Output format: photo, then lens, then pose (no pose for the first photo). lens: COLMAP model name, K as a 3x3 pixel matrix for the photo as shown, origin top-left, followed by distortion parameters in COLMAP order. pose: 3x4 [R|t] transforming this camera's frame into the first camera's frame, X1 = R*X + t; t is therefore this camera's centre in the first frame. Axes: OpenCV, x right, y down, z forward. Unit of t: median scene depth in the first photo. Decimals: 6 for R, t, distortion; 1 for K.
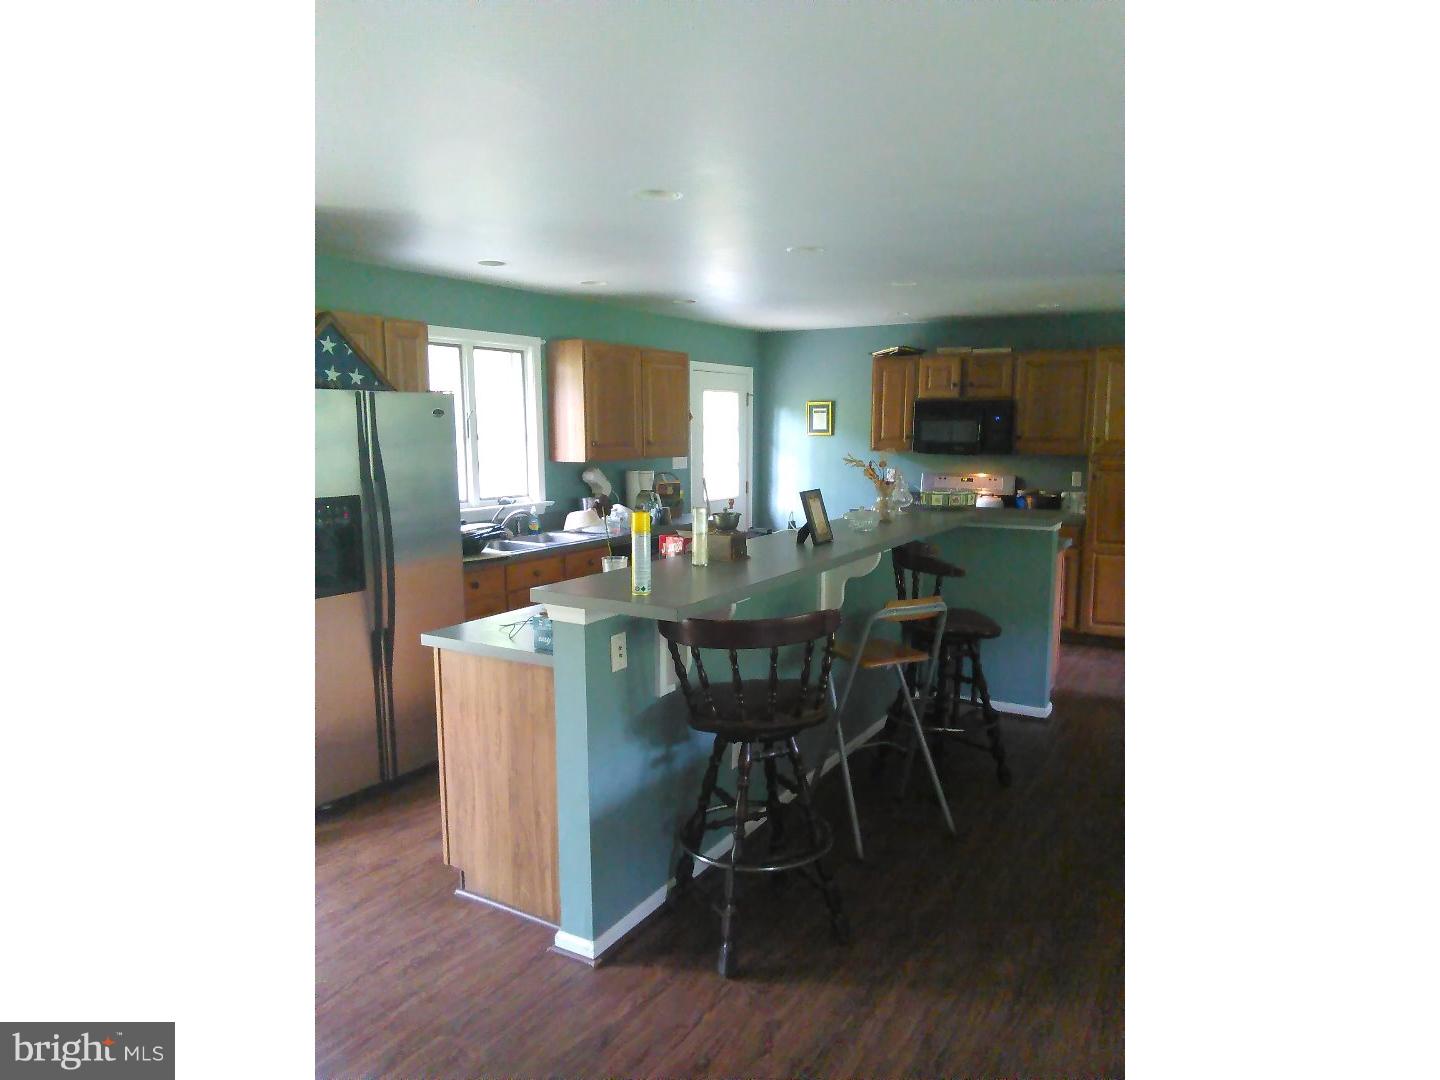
lens RADIAL K [[906.3, 0, 716.3], [0, 906.3, 539.5], [0, 0, 1]] dist [-0.003188, -0.000363]
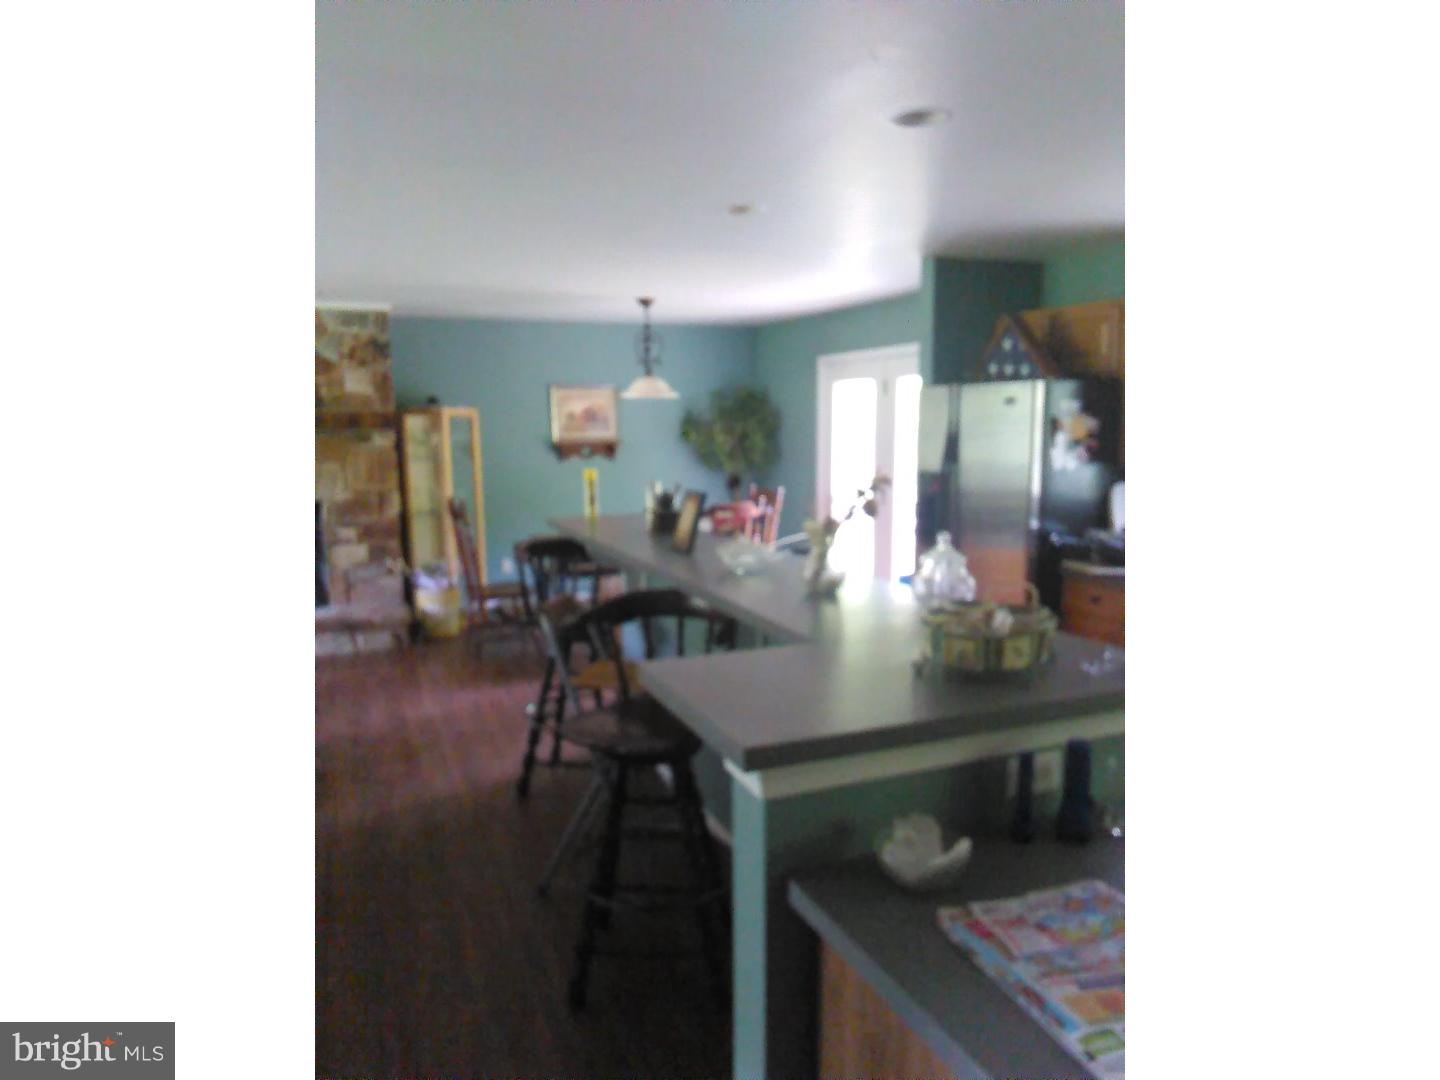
lens RADIAL K [[906.3, 0, 718.6], [0, 906.3, 545.2], [0, 0, 1]] dist [-0.003188, -0.000363]
pose [[-0.598500, 0.144407, -0.788000, 1.108984], [-0.064690, 0.971696, 0.227205, -0.314809], [0.798507, 0.186958, -0.572218, 2.161661]]
